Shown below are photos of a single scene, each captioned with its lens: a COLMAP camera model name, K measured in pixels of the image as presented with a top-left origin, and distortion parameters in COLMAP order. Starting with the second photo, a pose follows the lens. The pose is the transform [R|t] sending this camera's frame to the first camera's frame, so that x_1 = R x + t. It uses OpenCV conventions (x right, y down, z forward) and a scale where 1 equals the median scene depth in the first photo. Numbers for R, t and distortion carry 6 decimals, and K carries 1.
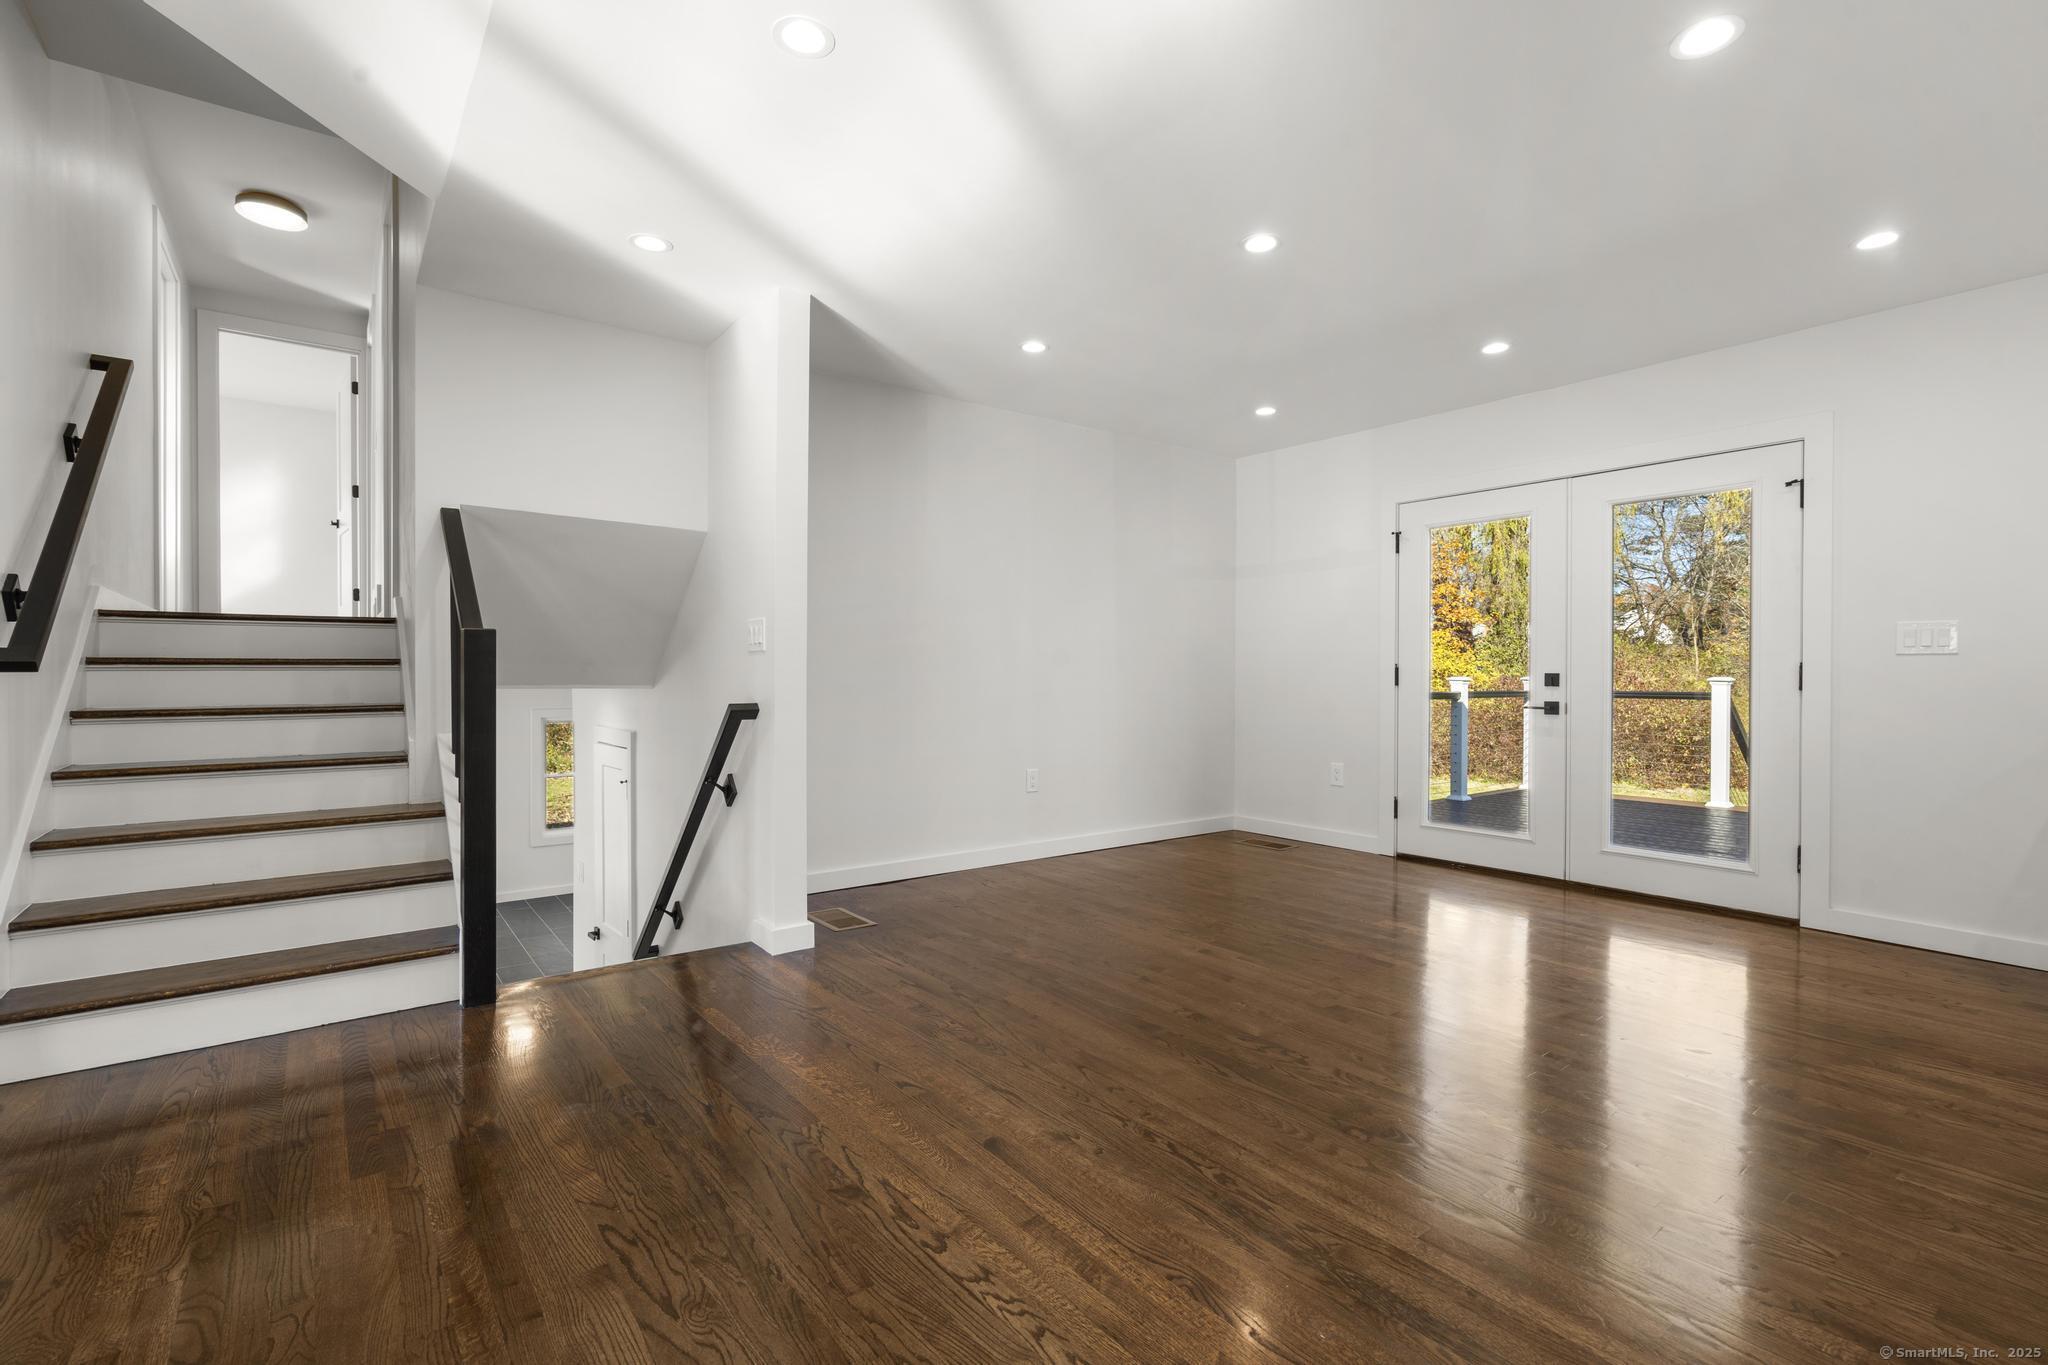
lens RADIAL K [[919.9, 0, 1027.4], [0, 919.9, 676.9], [0, 0, 1]] dist [-0.002608, 0.001810]
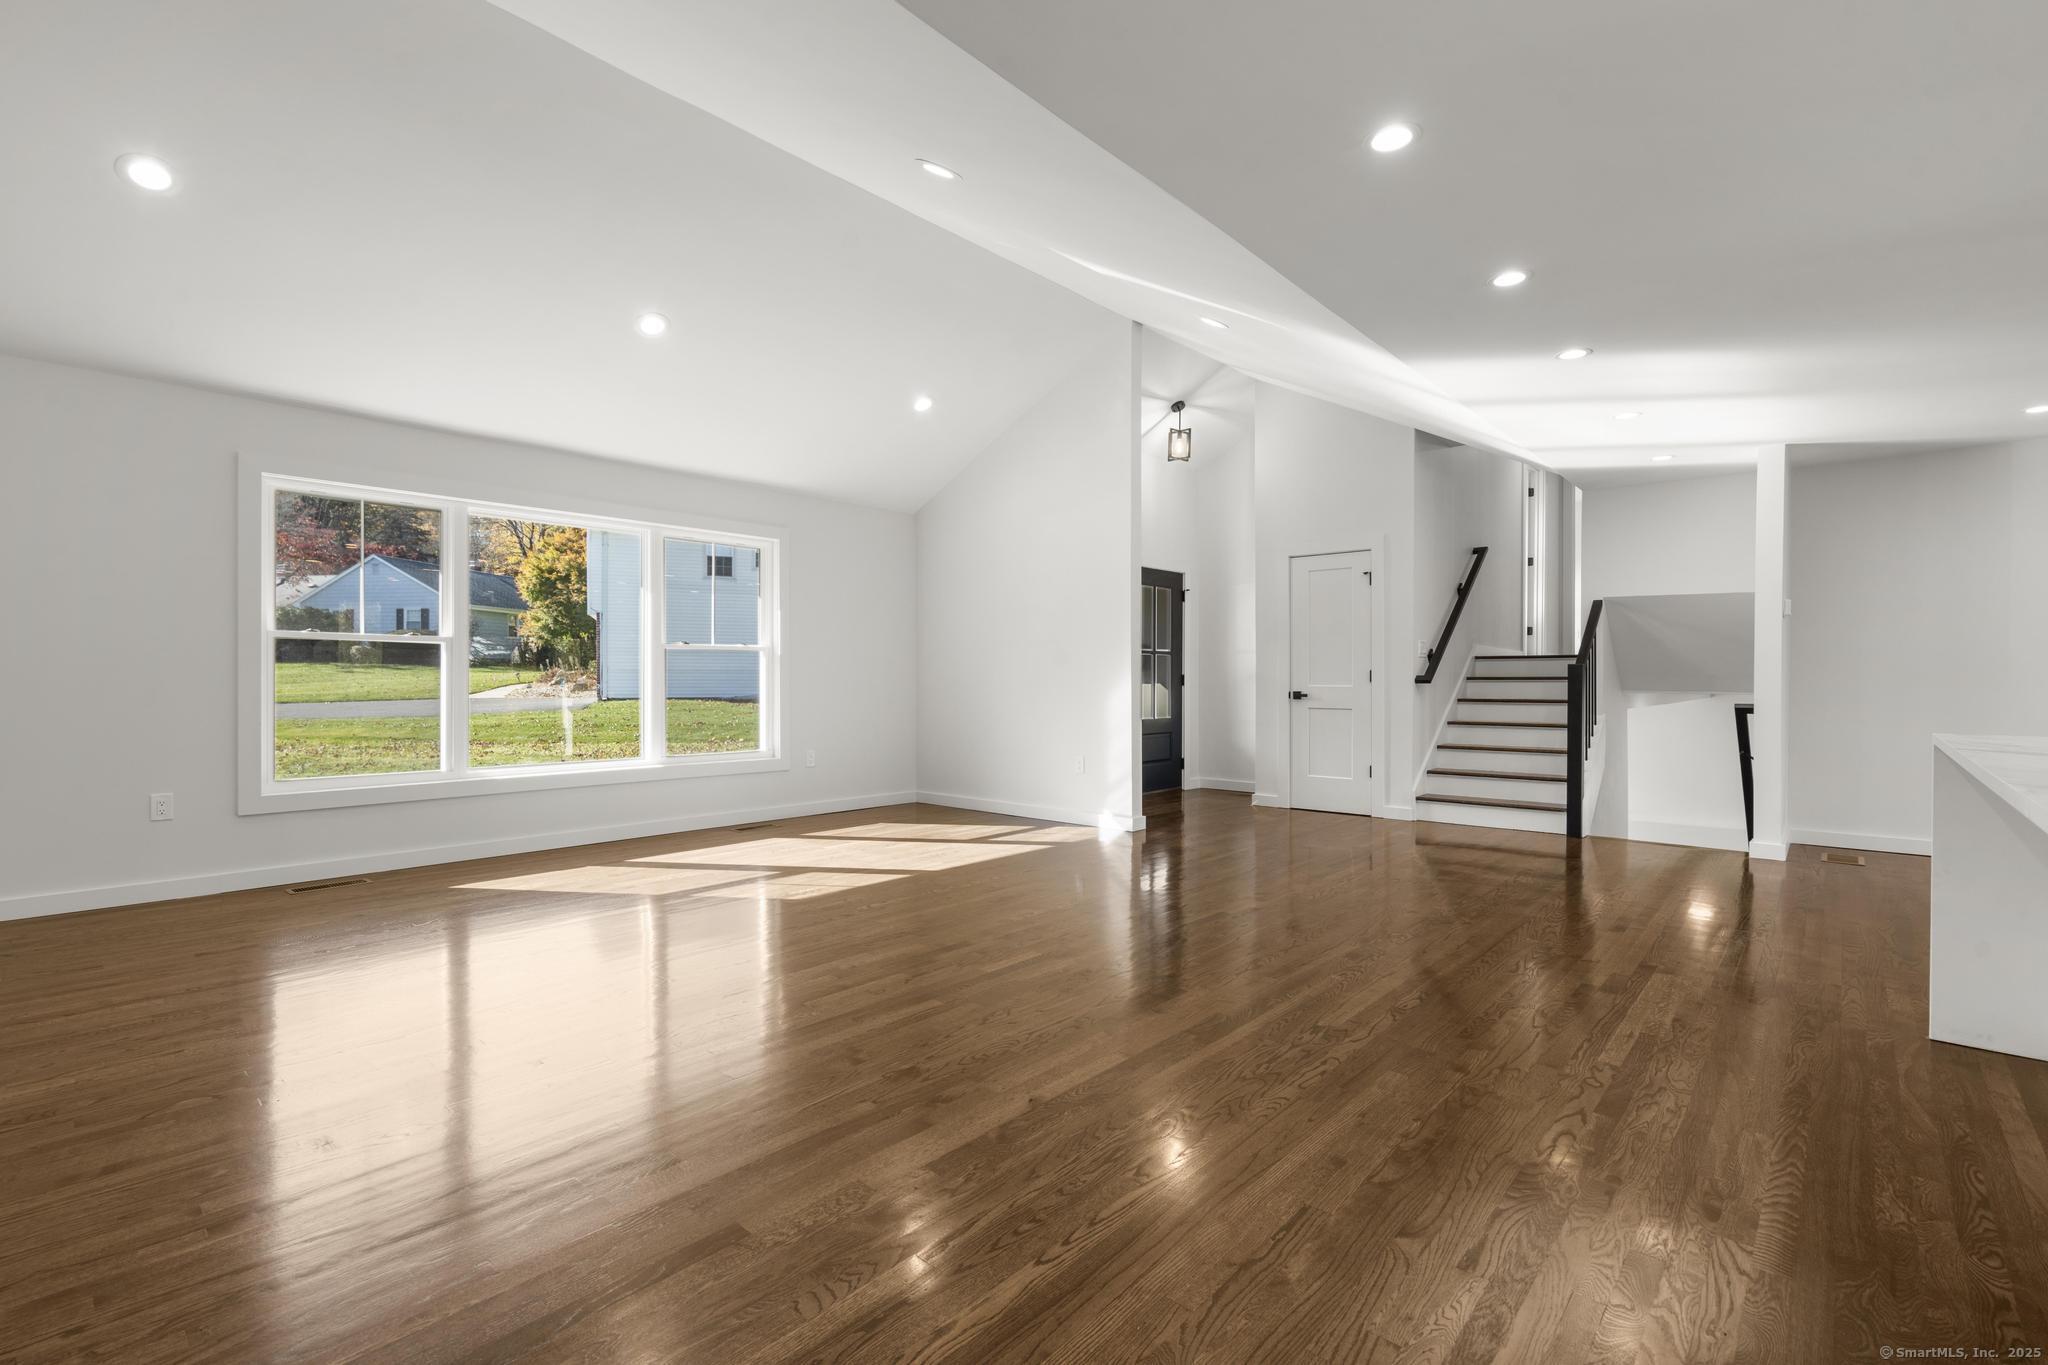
lens RADIAL K [[919.9, 0, 1025.5], [0, 919.9, 680.7], [0, 0, 1]] dist [-0.002608, 0.001810]
pose [[0.195035, 0.001658, -0.980795, 0.870369], [-0.008539, 0.999964, -0.000008, -0.001307], [0.980759, 0.008376, 0.195042, -0.472846]]
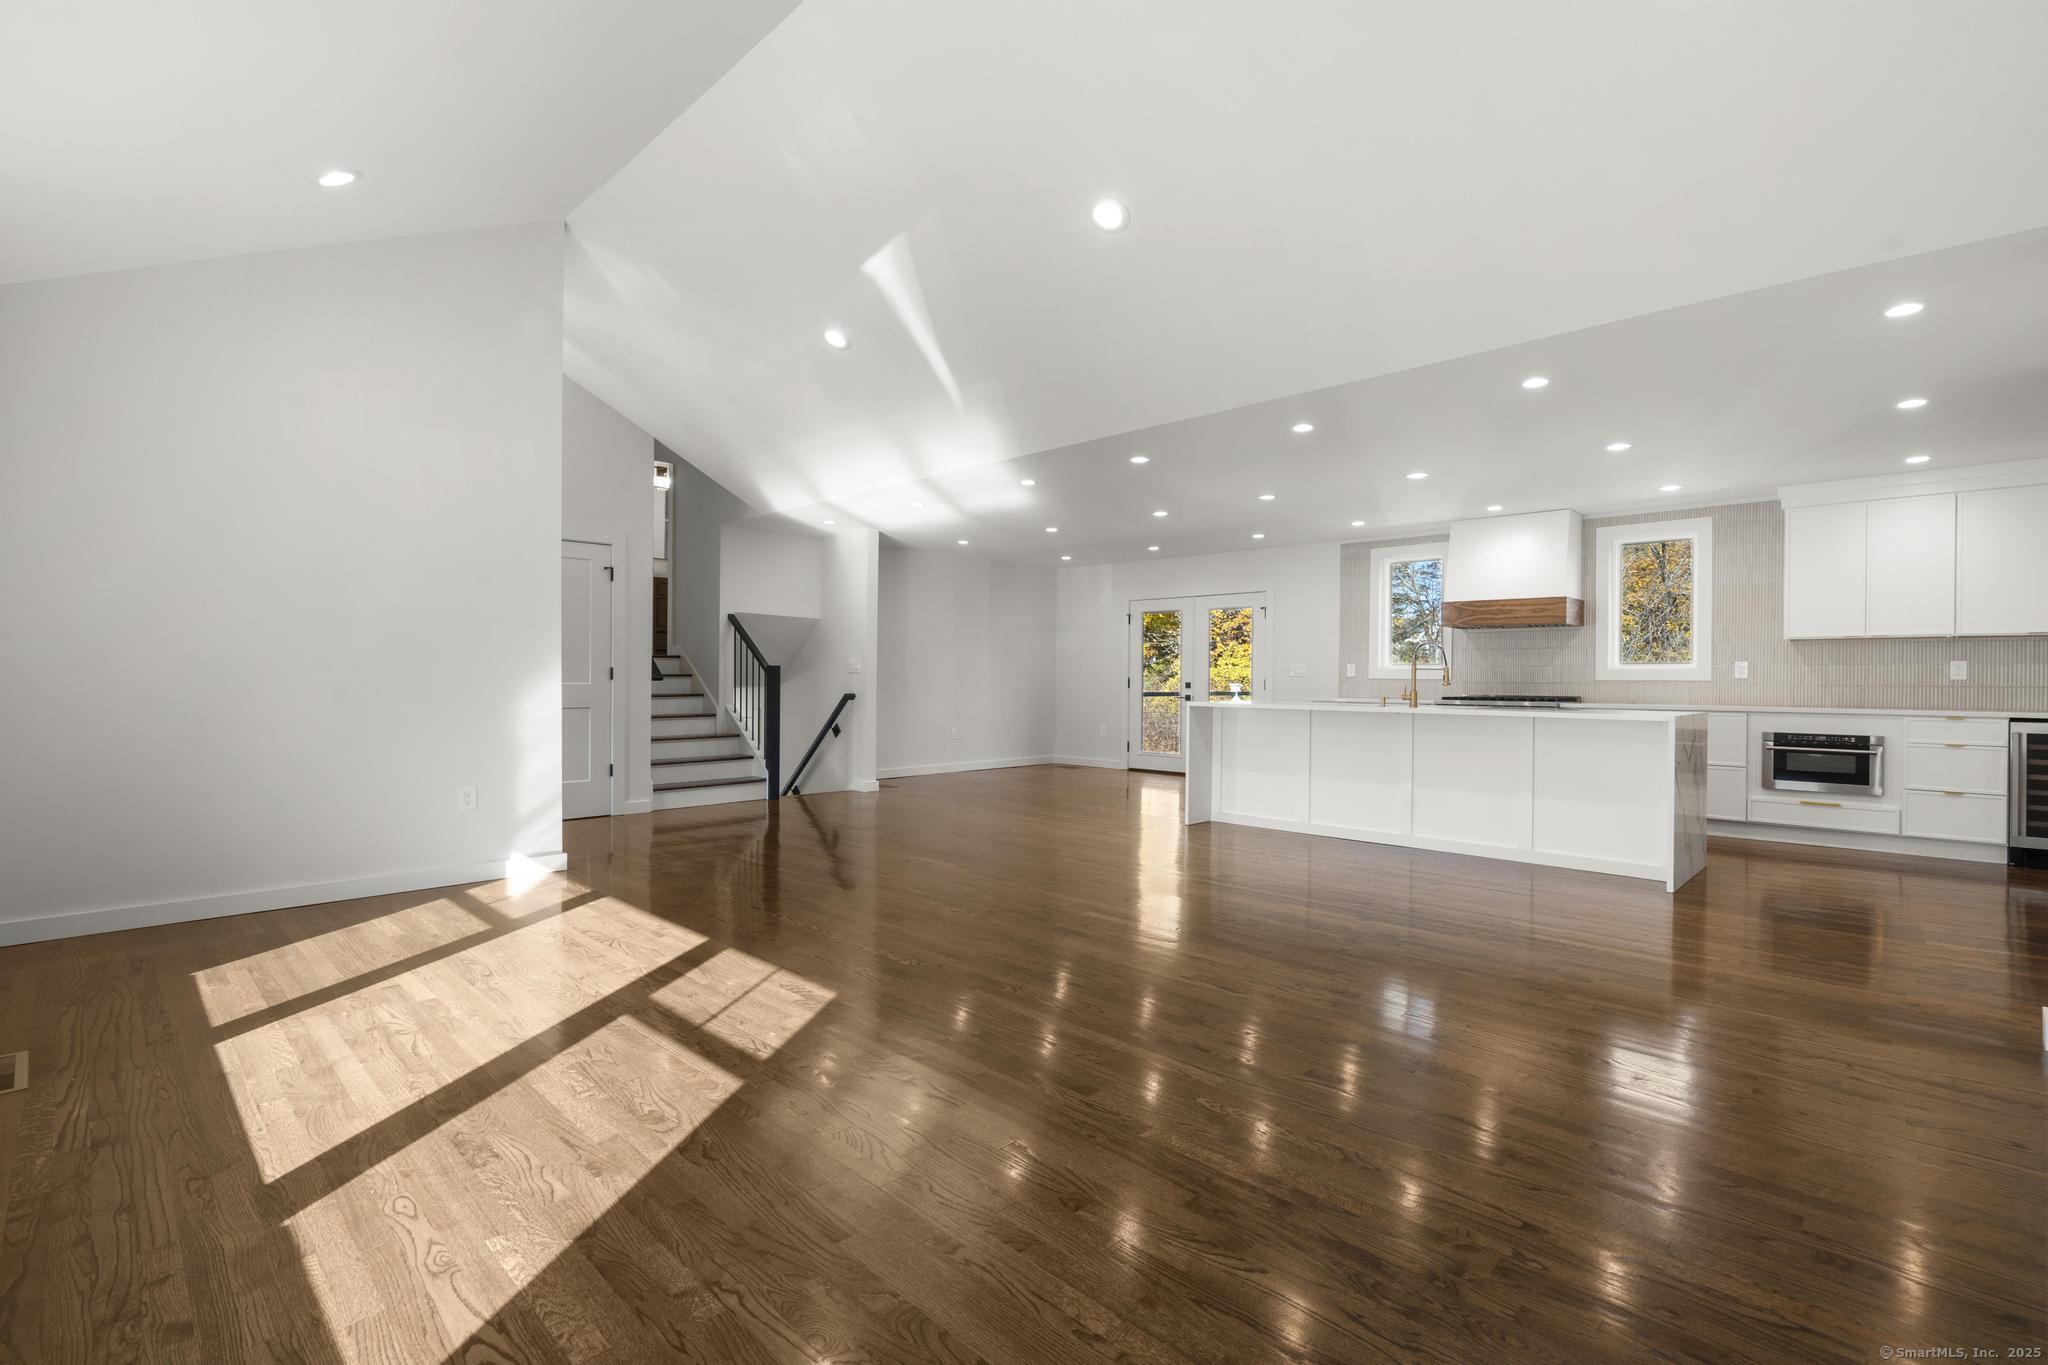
lens RADIAL K [[919.9, 0, 1023.8], [0, 919.9, 672.6], [0, 0, 1]] dist [-0.002608, 0.001810]
pose [[0.988868, 0.006509, 0.148655, -0.180277], [-0.005391, 0.999954, -0.007923, -0.008299], [-0.148699, 0.007034, 0.988857, -1.289742]]
